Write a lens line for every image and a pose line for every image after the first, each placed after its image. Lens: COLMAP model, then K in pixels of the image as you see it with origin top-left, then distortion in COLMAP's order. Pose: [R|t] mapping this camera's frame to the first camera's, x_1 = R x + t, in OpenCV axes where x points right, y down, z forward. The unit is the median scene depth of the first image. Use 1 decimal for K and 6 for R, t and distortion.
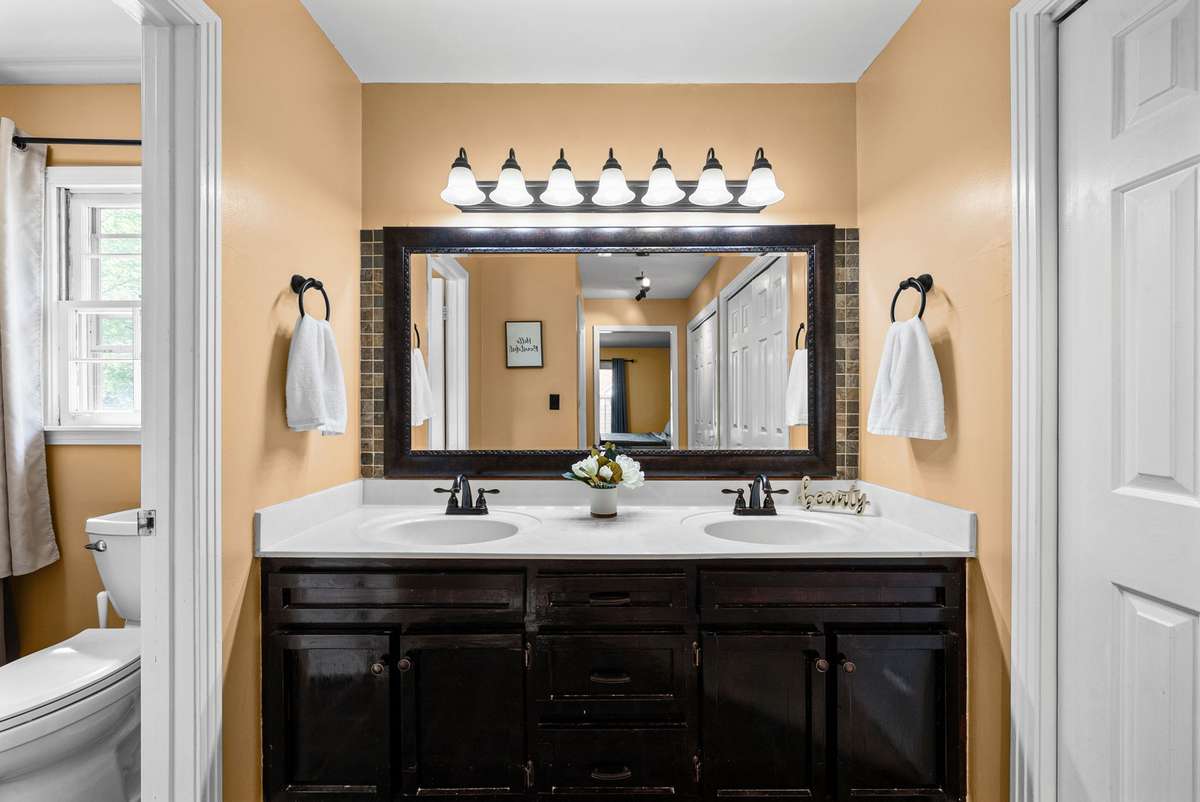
lens RADIAL K [[464.3, 0, 600.6], [0, 464.3, 404.7], [0, 0, 1]] dist [0.000629, -0.000003]
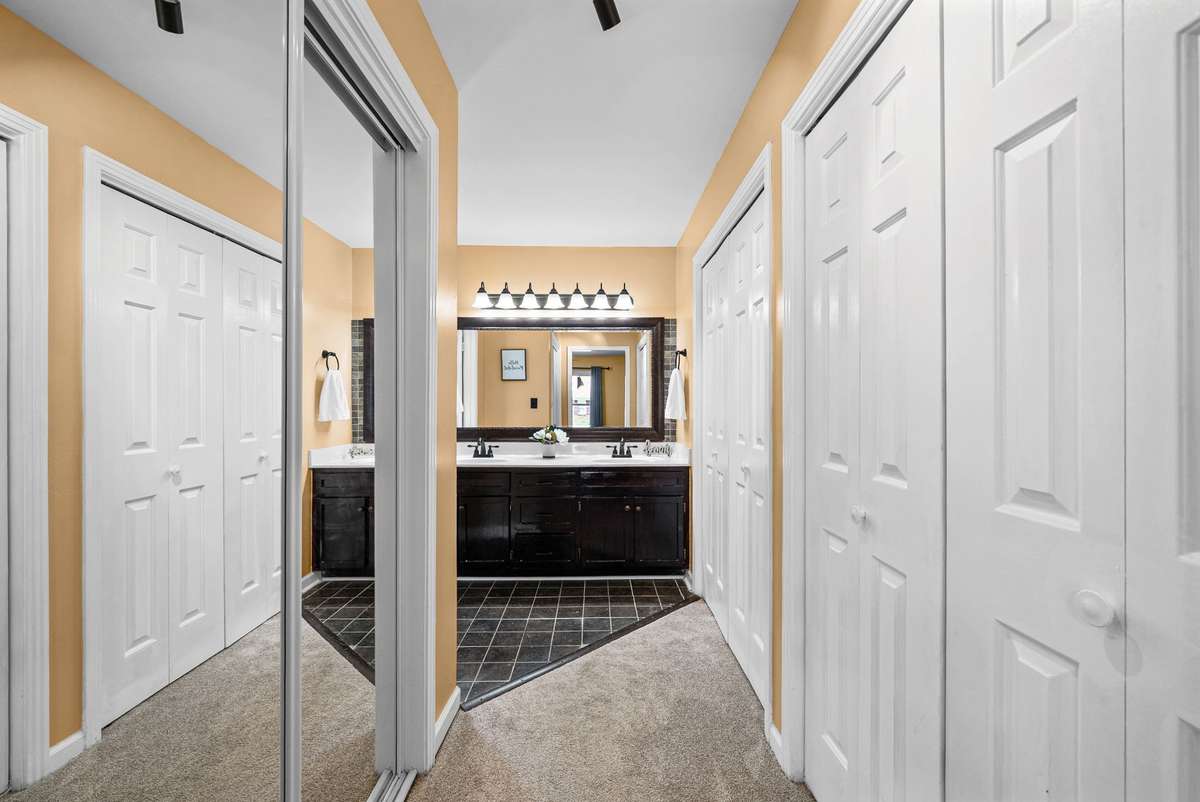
lens RADIAL K [[464.3, 0, 602.1], [0, 464.3, 395.6], [0, 0, 1]] dist [0.000629, -0.000003]
pose [[0.999861, 0.002542, 0.016497, 0.197579], [-0.002171, 0.999745, -0.022485, 0.004257], [-0.016550, 0.022446, 0.999611, -1.031469]]
